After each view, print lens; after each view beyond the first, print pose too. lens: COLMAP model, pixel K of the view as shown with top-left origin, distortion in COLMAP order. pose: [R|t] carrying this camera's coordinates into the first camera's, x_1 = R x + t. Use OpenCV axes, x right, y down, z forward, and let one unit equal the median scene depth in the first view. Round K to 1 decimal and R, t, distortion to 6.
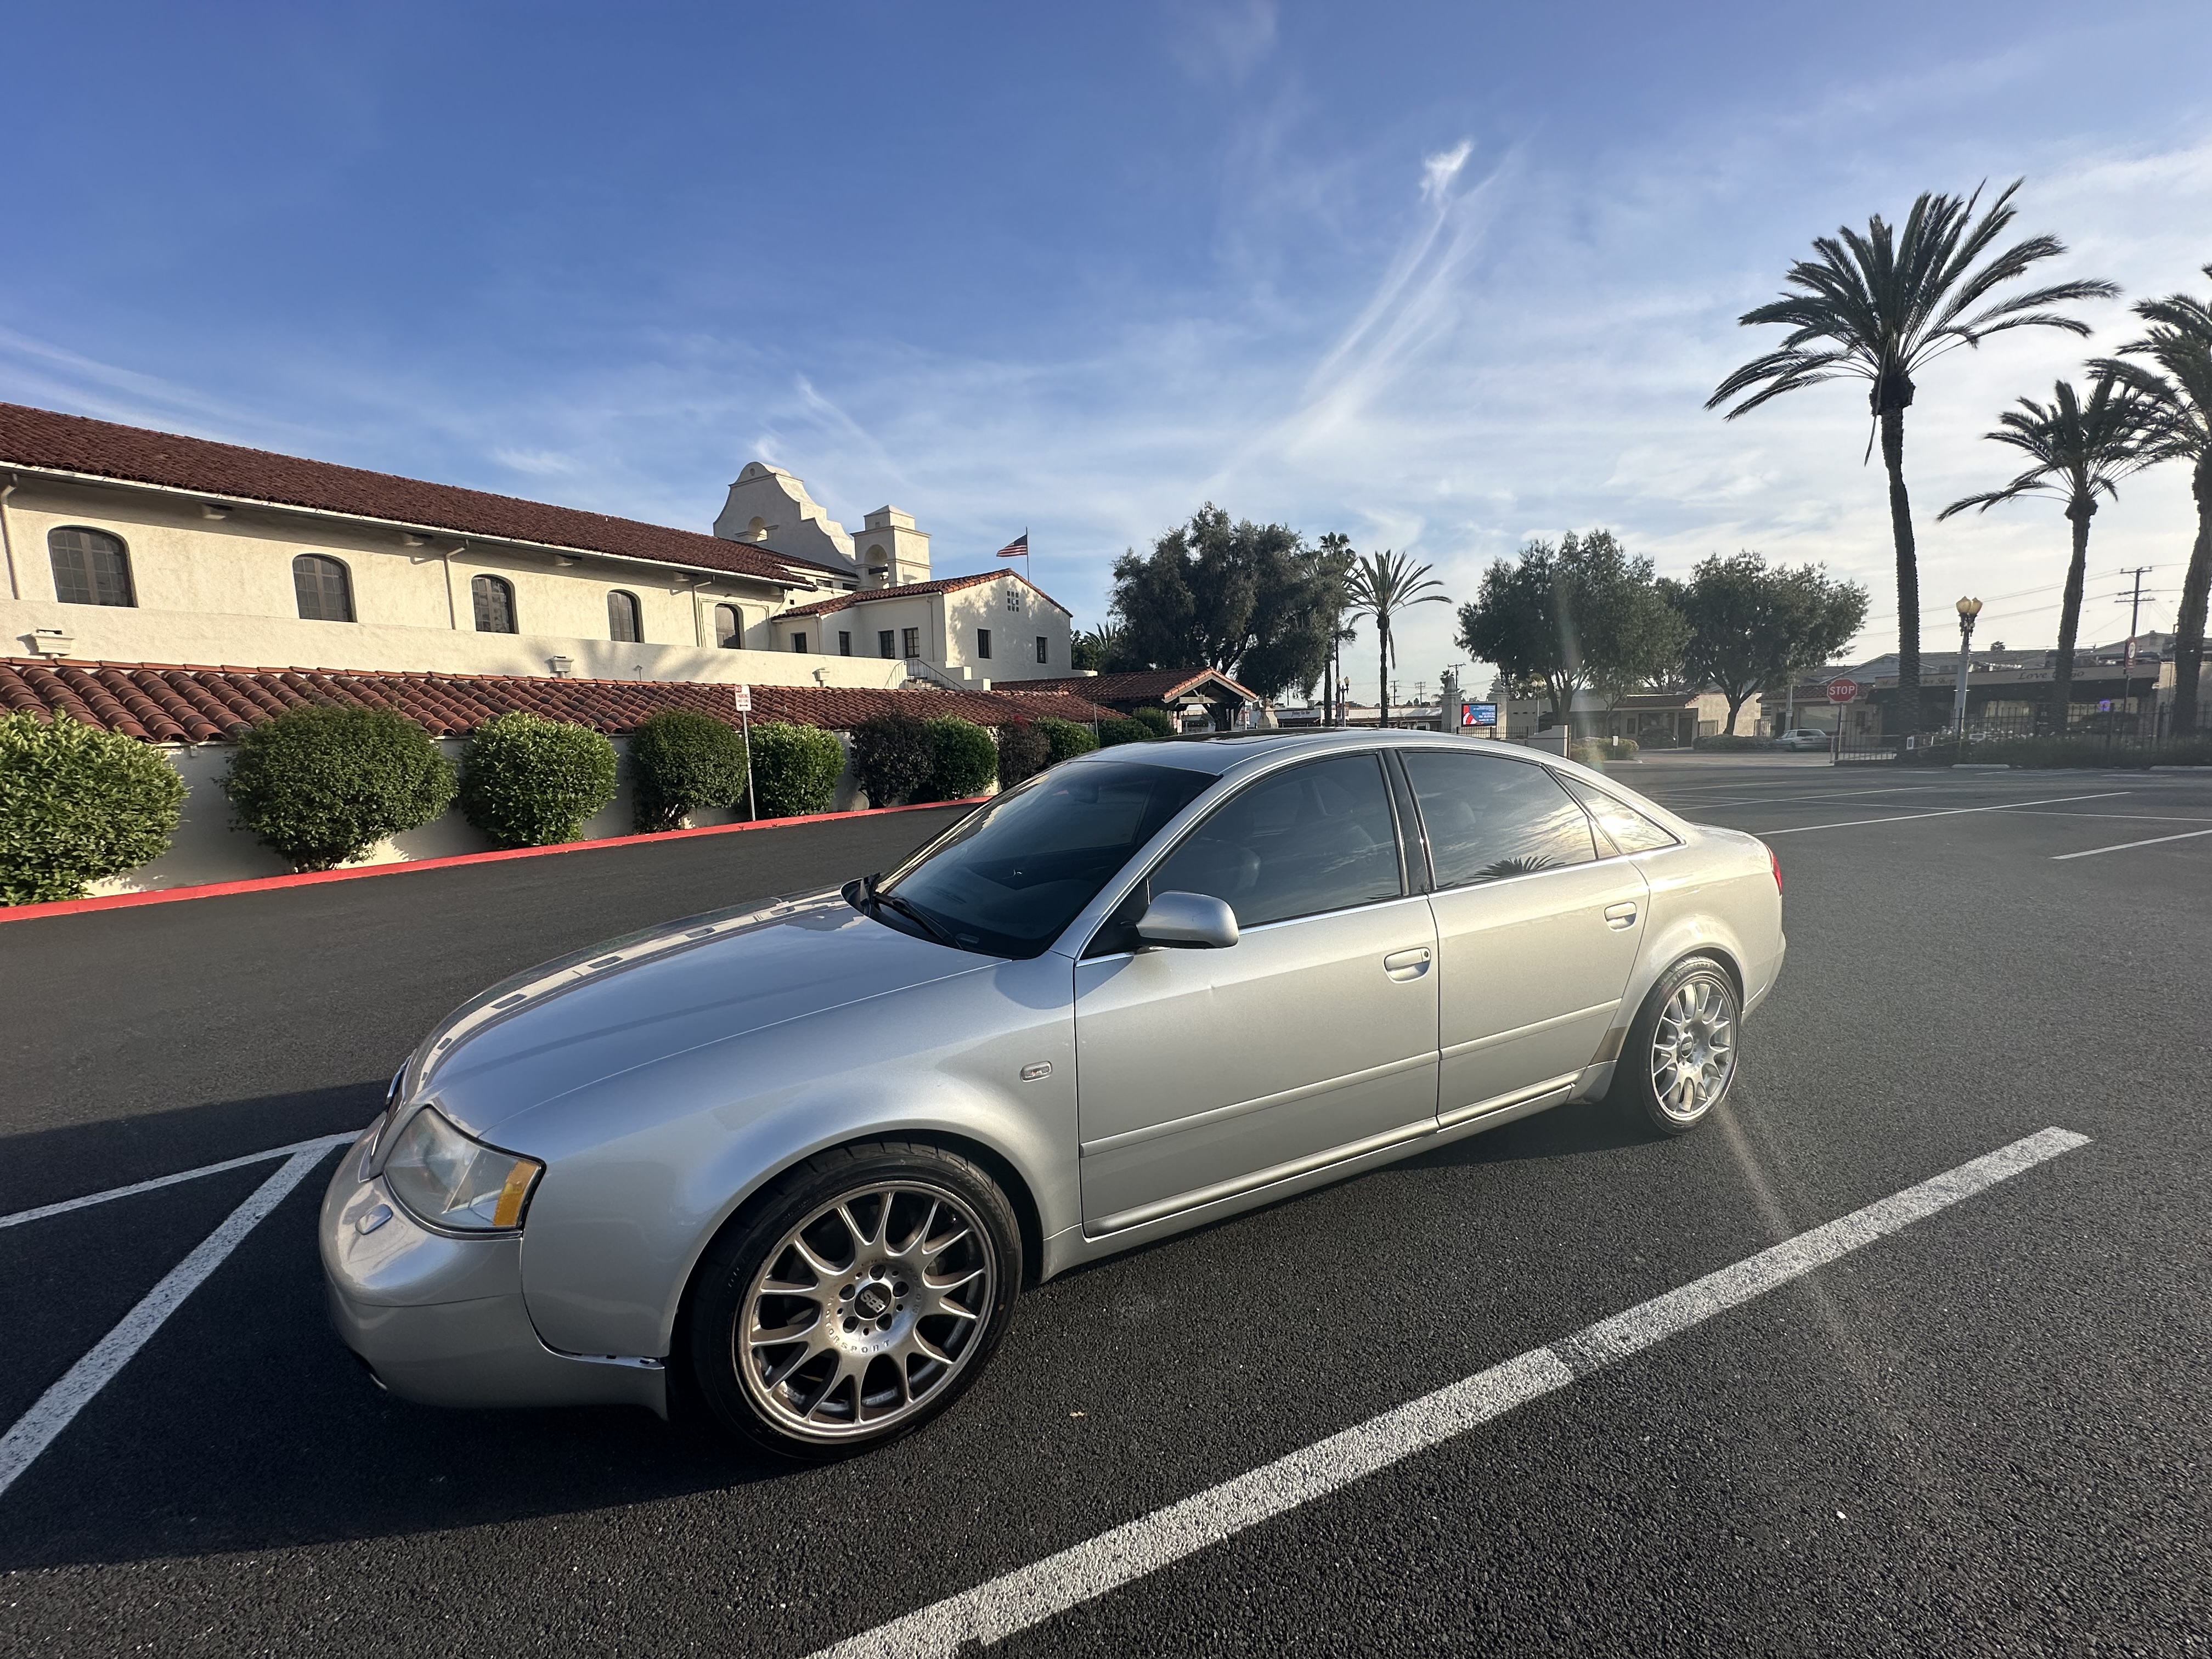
lens RADIAL K [[892.1, 0, 1106.0], [0, 892.1, 829.5], [0, 0, 1]] dist [-0.008179, 0.004449]
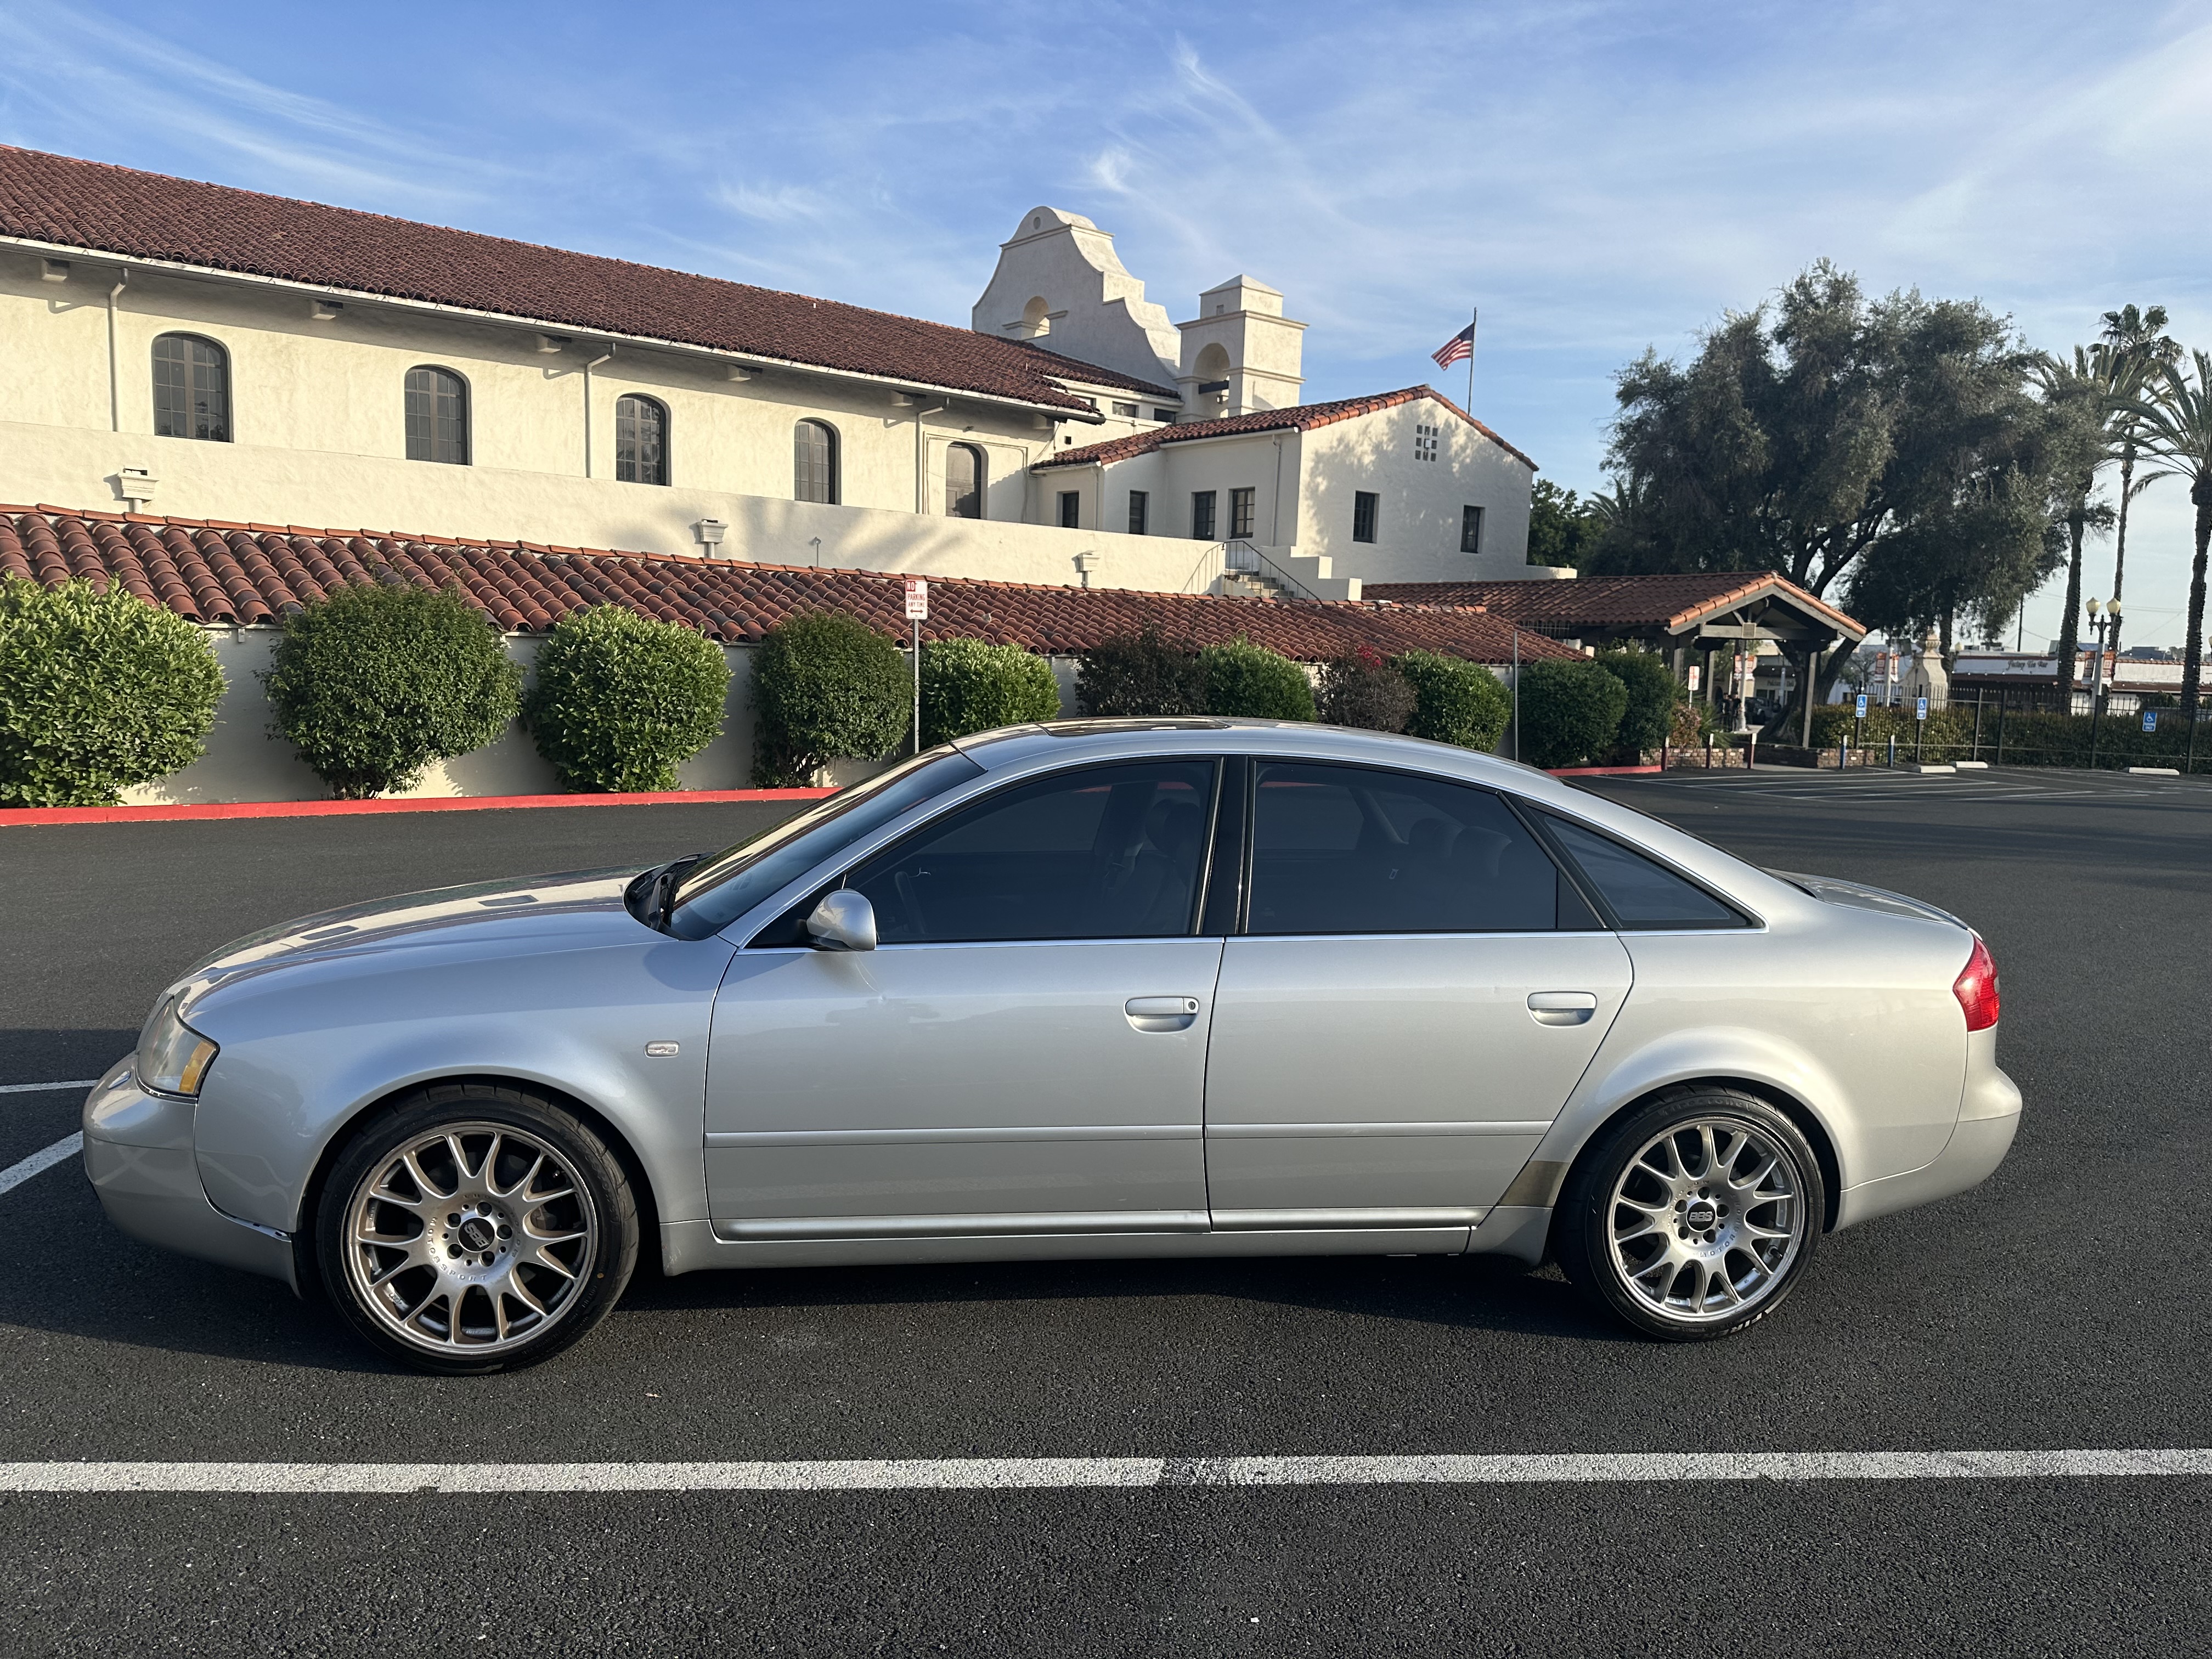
lens RADIAL K [[1568.6, 0, 1097.4], [0, 1568.6, 843.8], [0, 0, 1]] dist [0.093644, -0.122991]
pose [[0.940096, 0.097876, -0.326557, 0.076209], [-0.095584, 0.995153, 0.023098, -0.003584], [0.327235, 0.009499, 0.944895, -0.041831]]
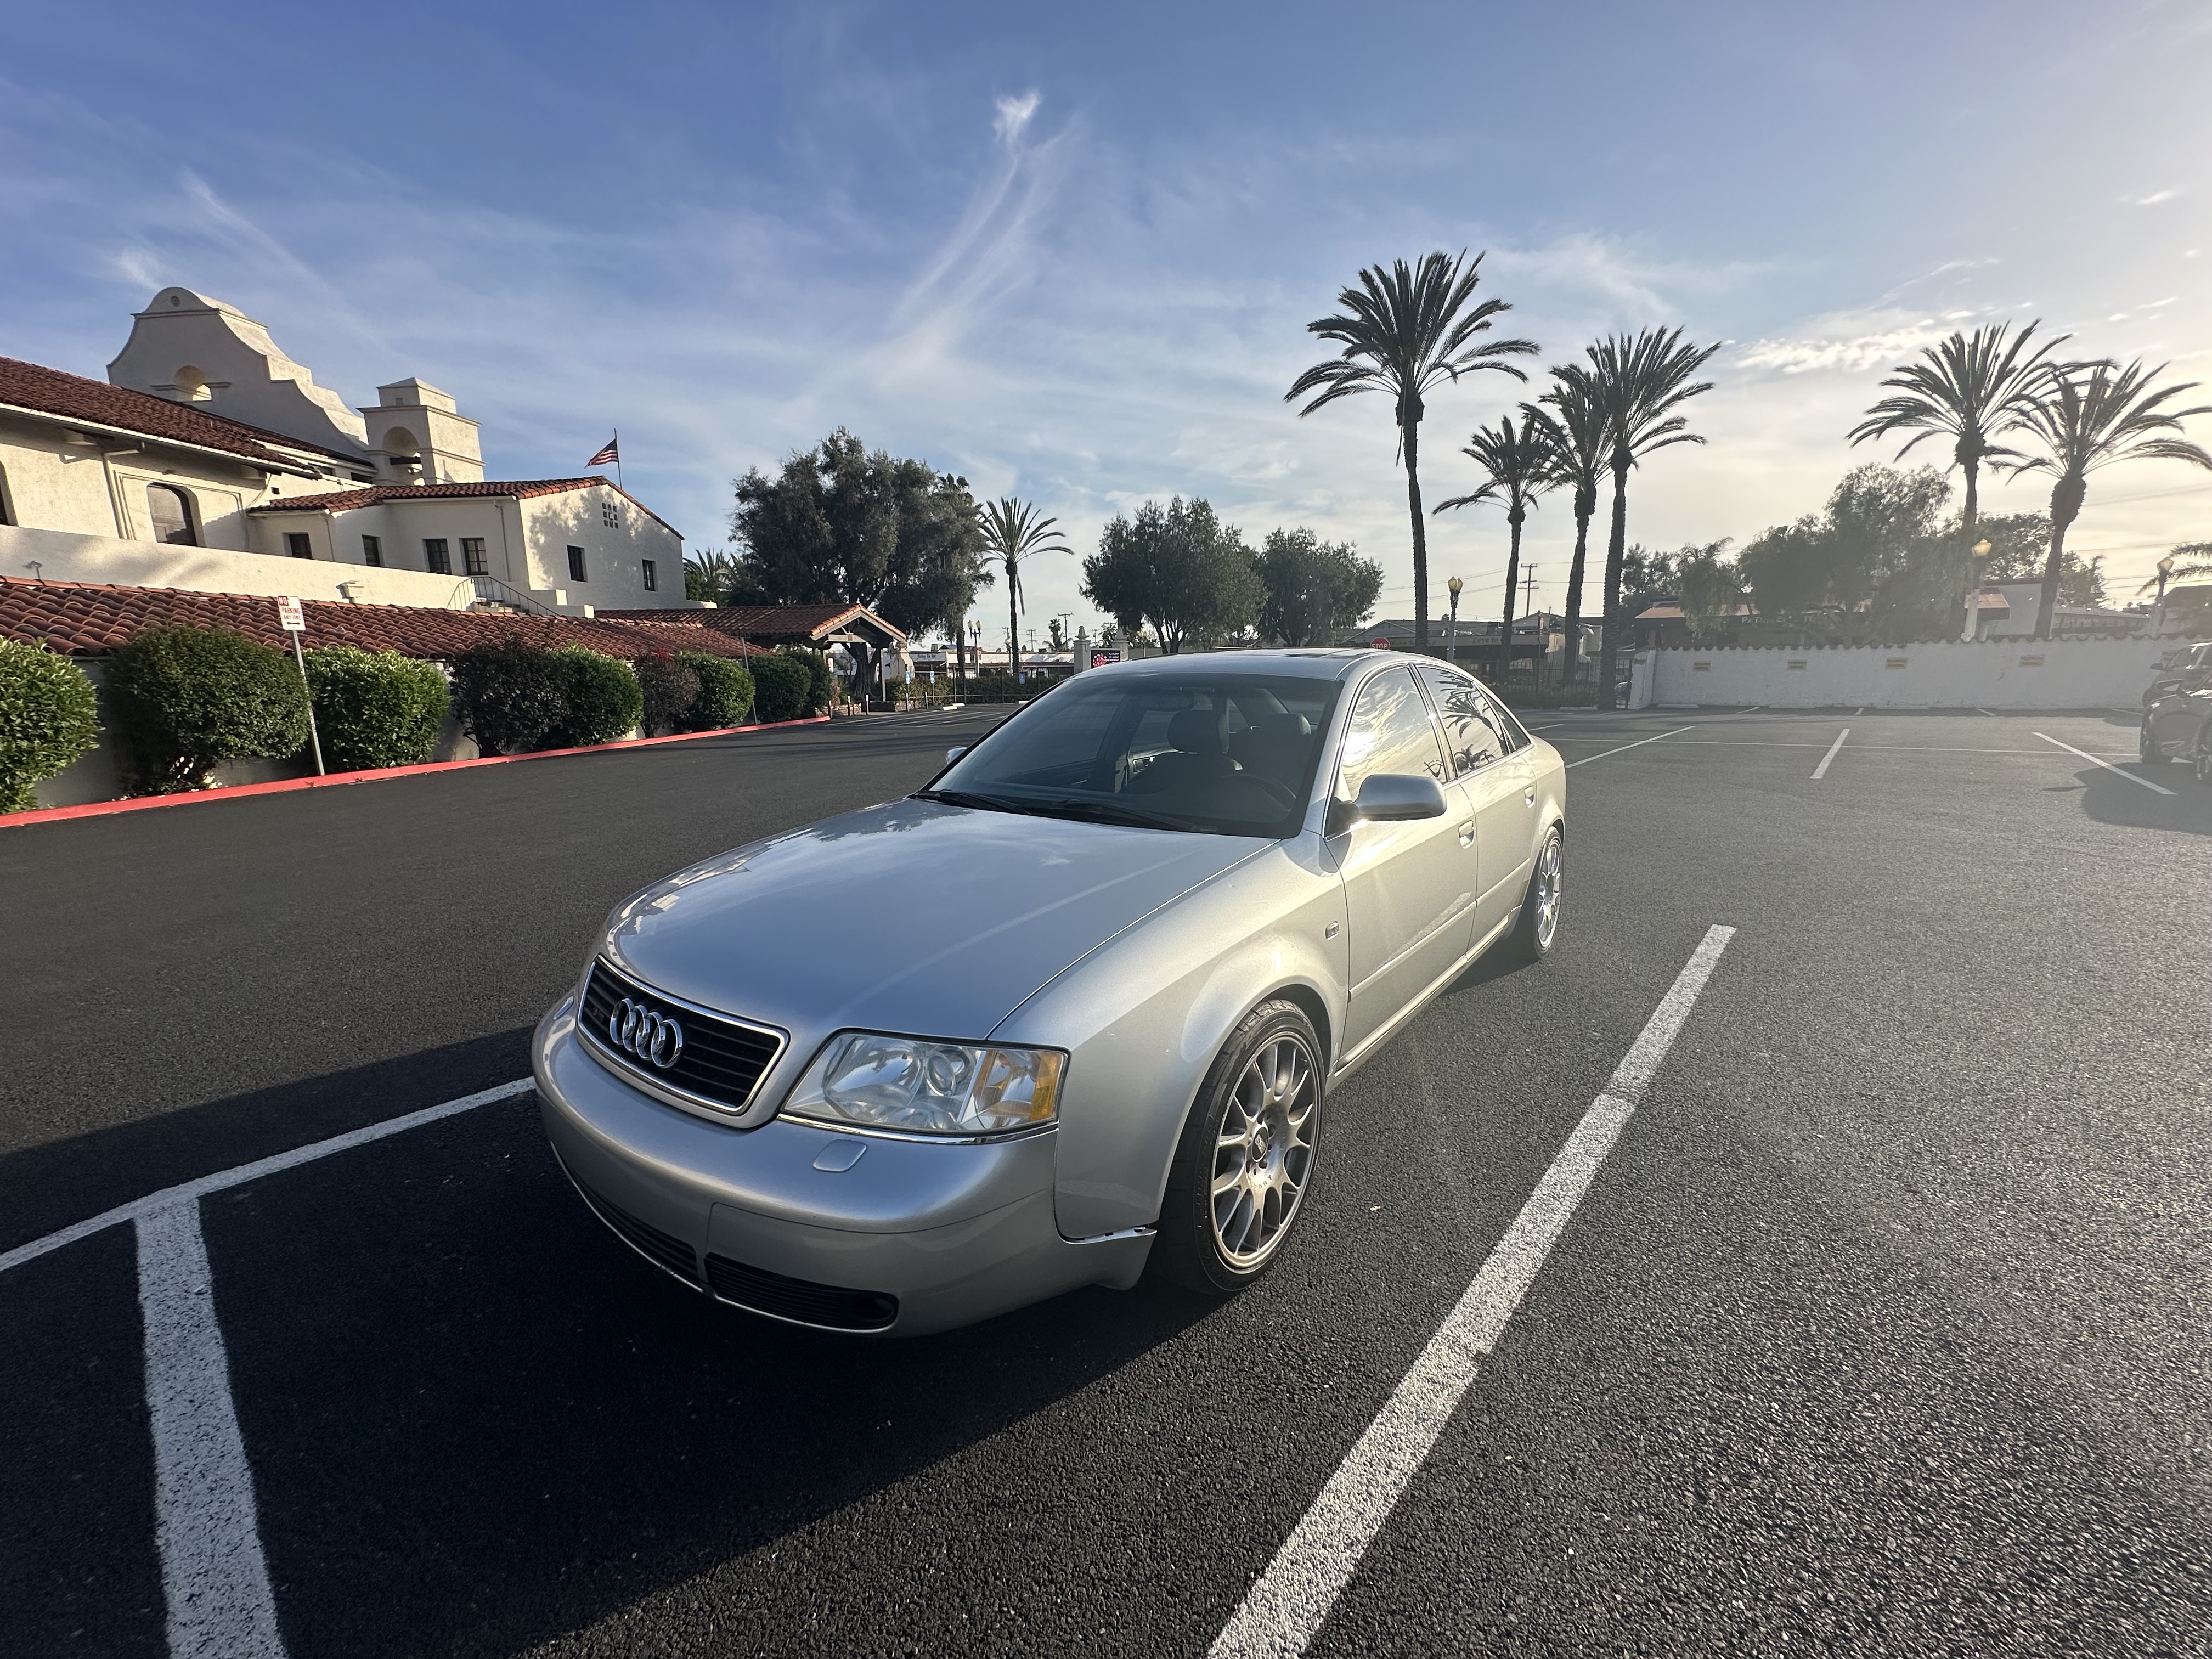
lens RADIAL K [[893.3, 0, 1106.0], [0, 893.3, 829.5], [0, 0, 1]] dist [0.000315, -0.000904]
pose [[0.907004, -0.057252, 0.417212, -0.065845], [0.032107, 0.997233, 0.067046, 0.004475], [-0.419897, -0.047416, 0.906332, 0.006937]]
